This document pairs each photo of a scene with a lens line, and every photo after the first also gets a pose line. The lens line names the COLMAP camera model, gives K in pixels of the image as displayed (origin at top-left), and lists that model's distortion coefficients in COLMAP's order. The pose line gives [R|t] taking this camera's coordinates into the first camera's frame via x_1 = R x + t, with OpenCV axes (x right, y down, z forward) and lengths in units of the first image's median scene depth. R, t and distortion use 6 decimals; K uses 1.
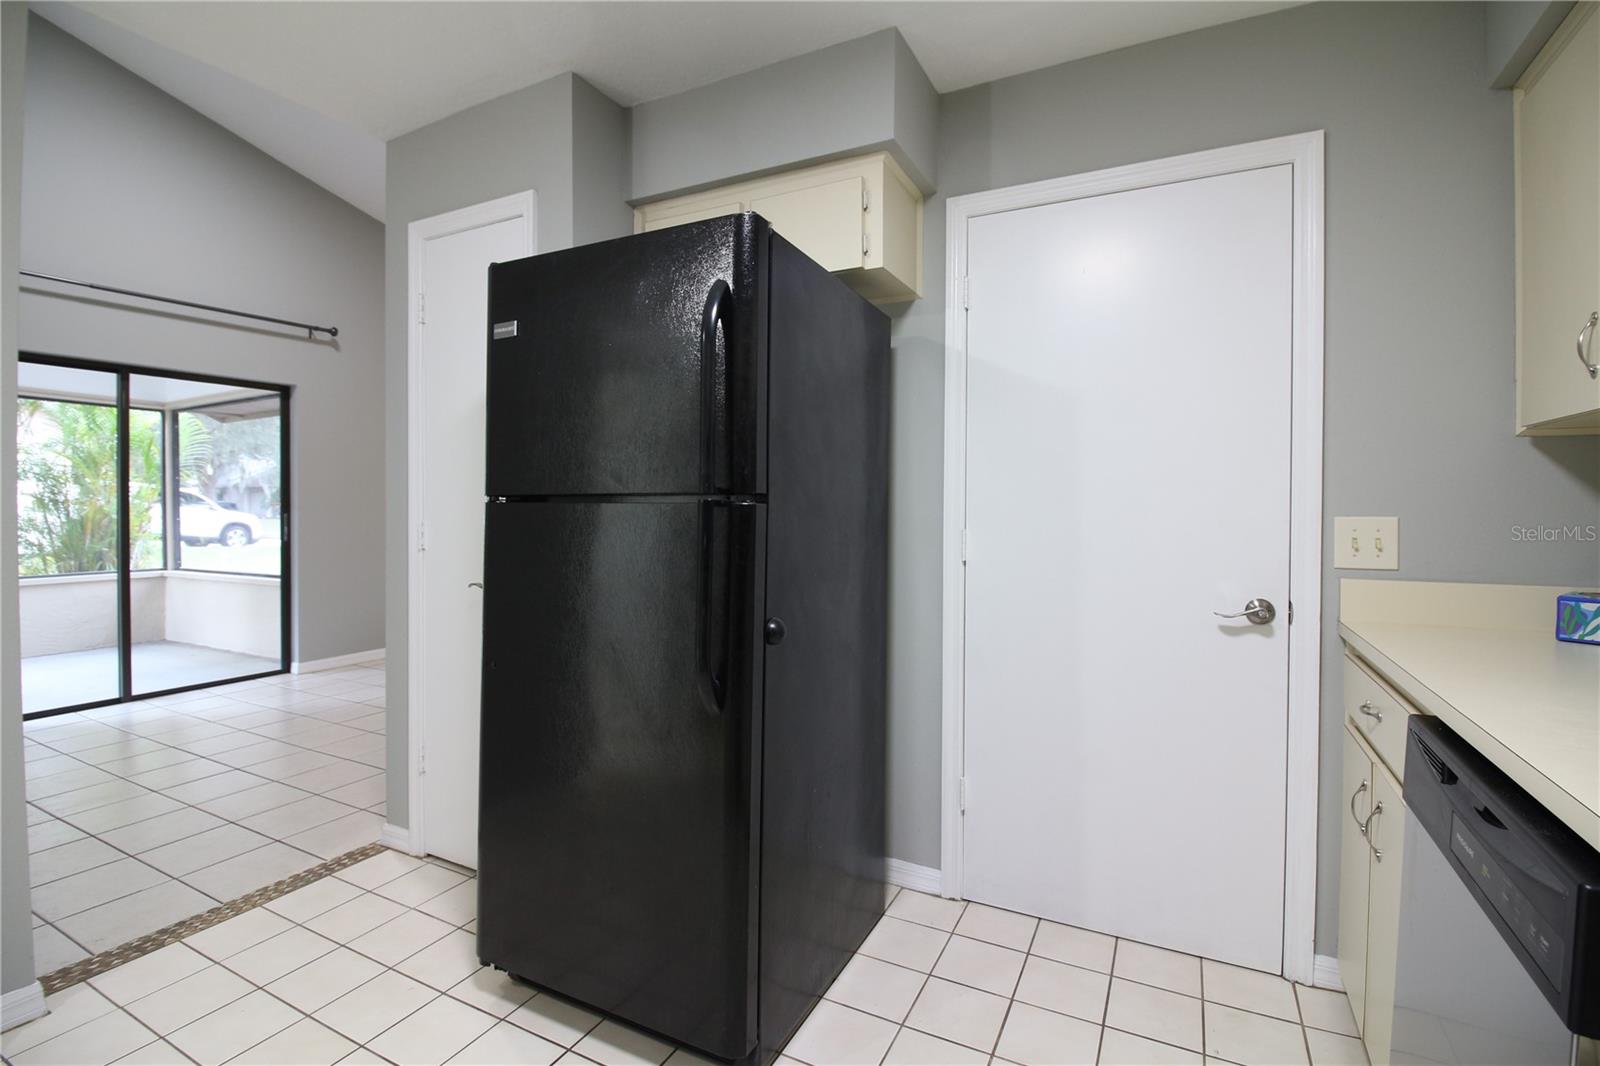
lens RADIAL K [[739.1, 0, 794.5], [0, 739.1, 517.8], [0, 0, 1]] dist [-0.003474, -0.010614]
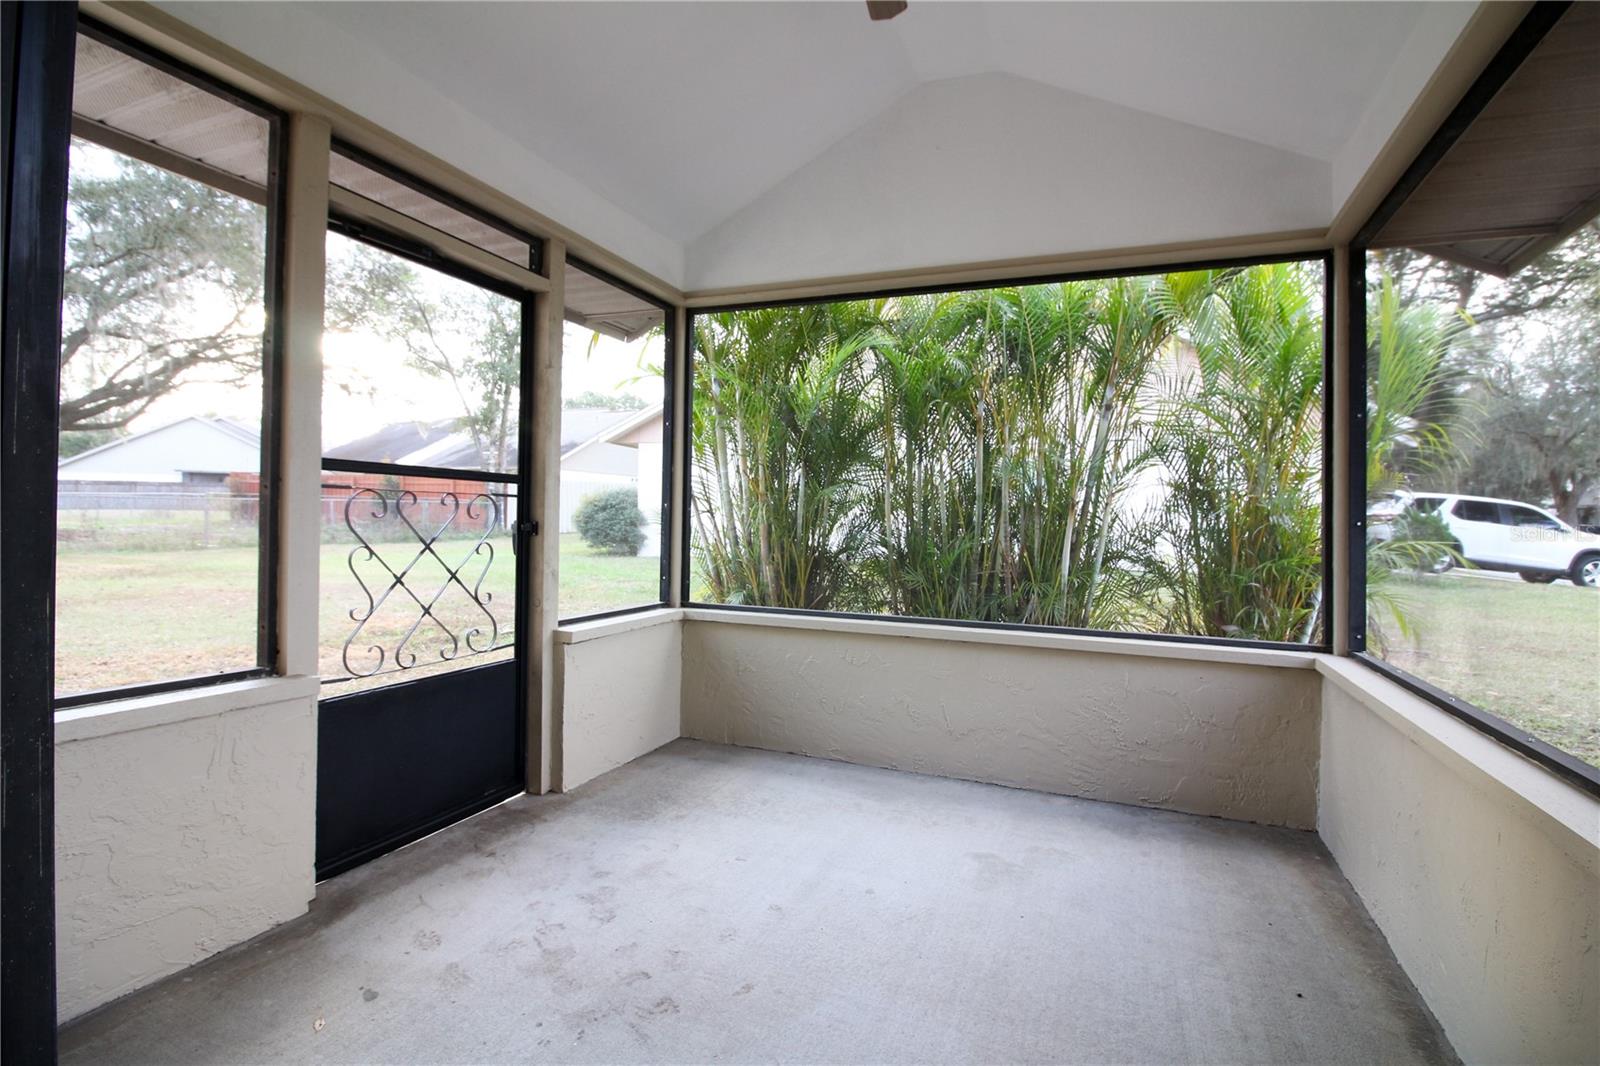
lens RADIAL K [[739.1, 0, 815.9], [0, 739.1, 518.1], [0, 0, 1]] dist [-0.003474, -0.010614]
pose [[0.089874, 0.001232, -0.995952, -0.457178], [-0.035997, 0.999350, -0.002012, 0.009922], [0.995302, 0.036032, 0.089860, 0.640377]]
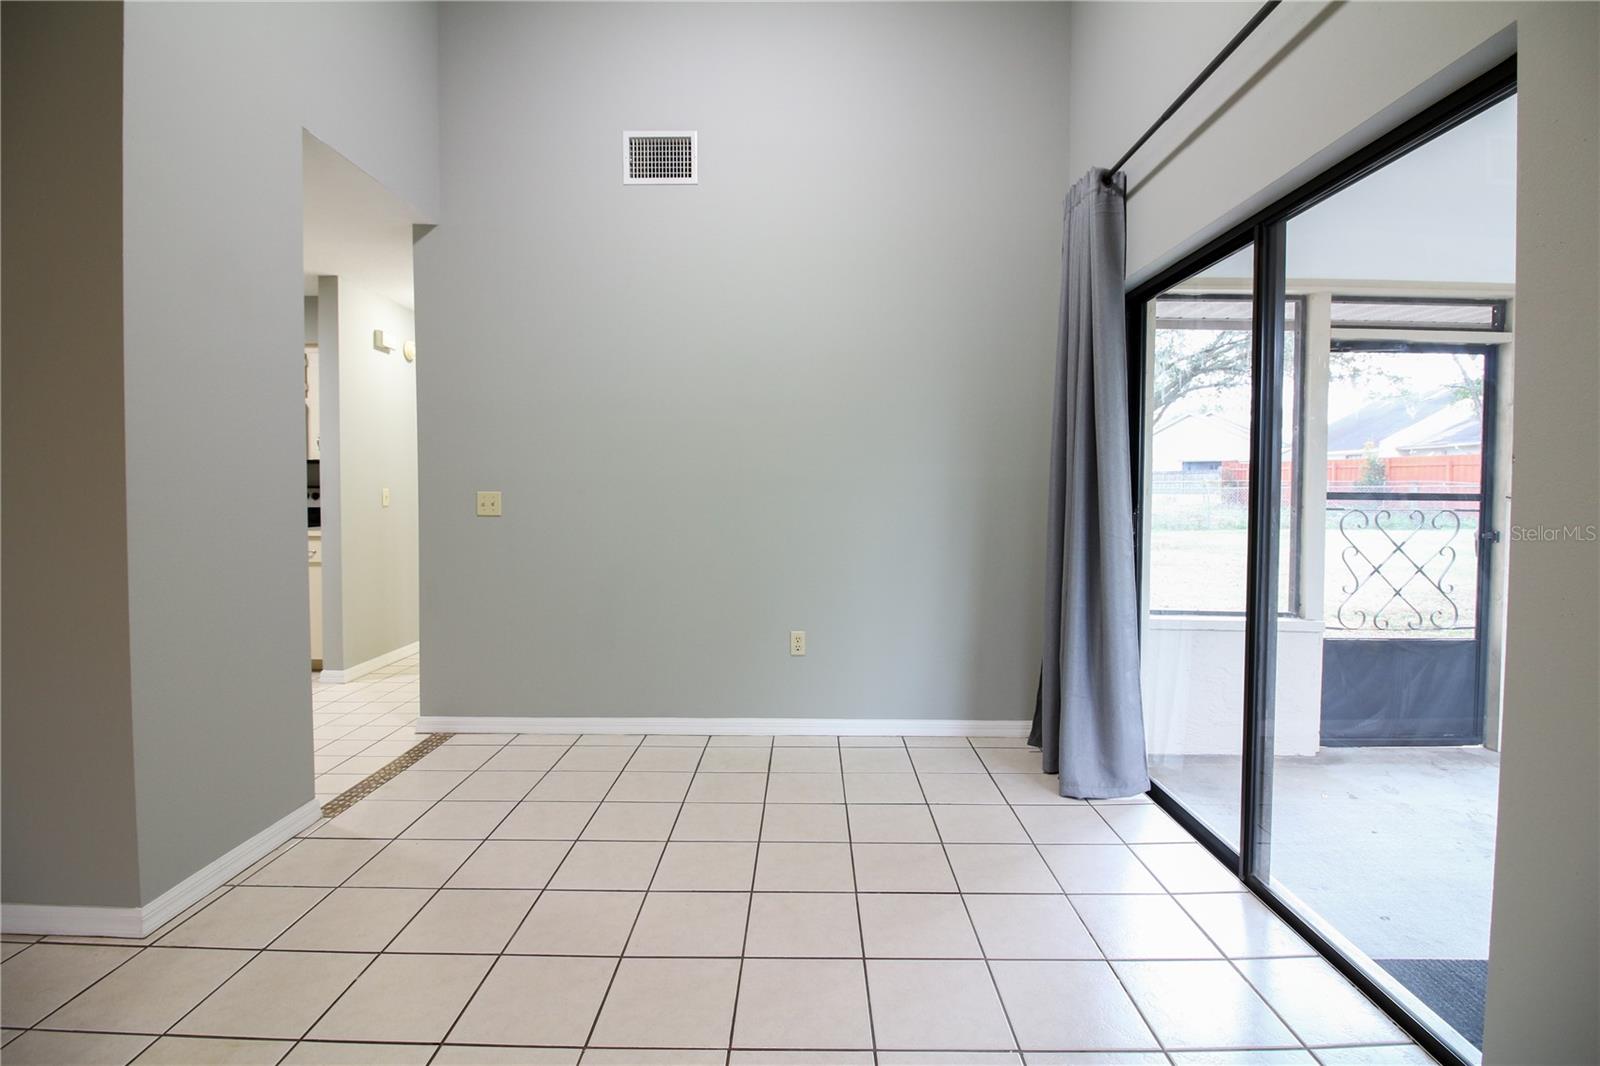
lens RADIAL K [[739.1, 0, 800.9], [0, 739.1, 511.3], [0, 0, 1]] dist [-0.003474, -0.010614]
pose [[-0.889262, 0.011547, -0.457253, -0.233992], [-0.011647, 0.998786, 0.047872, -0.014641], [0.457250, 0.047896, -0.888047, 0.744485]]
